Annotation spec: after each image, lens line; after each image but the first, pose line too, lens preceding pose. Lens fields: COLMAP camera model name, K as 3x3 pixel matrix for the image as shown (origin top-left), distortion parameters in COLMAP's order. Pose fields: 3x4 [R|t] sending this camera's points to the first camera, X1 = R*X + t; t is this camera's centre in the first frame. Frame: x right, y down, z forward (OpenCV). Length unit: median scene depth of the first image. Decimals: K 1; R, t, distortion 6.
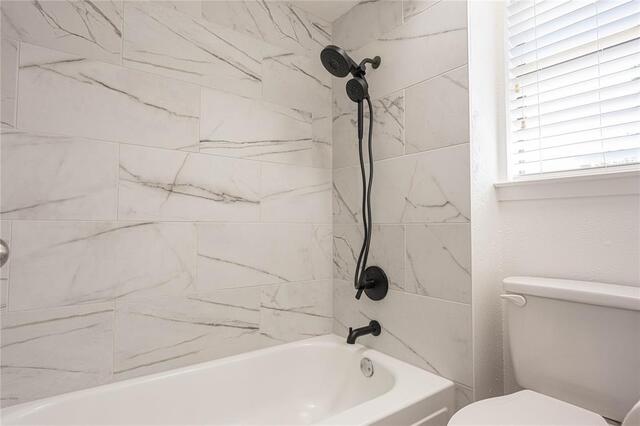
lens RADIAL K [[344.3, 0, 320.5], [0, 344.3, 213.8], [0, 0, 1]] dist [-0.001726, 0.000734]
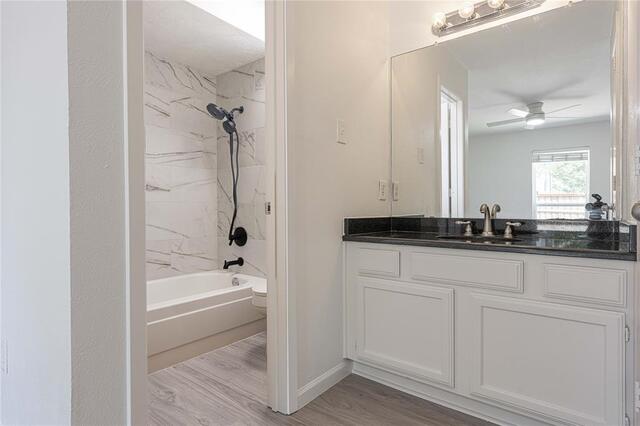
lens RADIAL K [[344.3, 0, 318.9], [0, 344.3, 212.2], [0, 0, 1]] dist [-0.001726, 0.000734]
pose [[0.965484, -0.006742, 0.260376, 0.084602], [-0.006031, 0.998818, 0.048226, -0.012369], [-0.260393, -0.048132, 0.964302, -0.789798]]
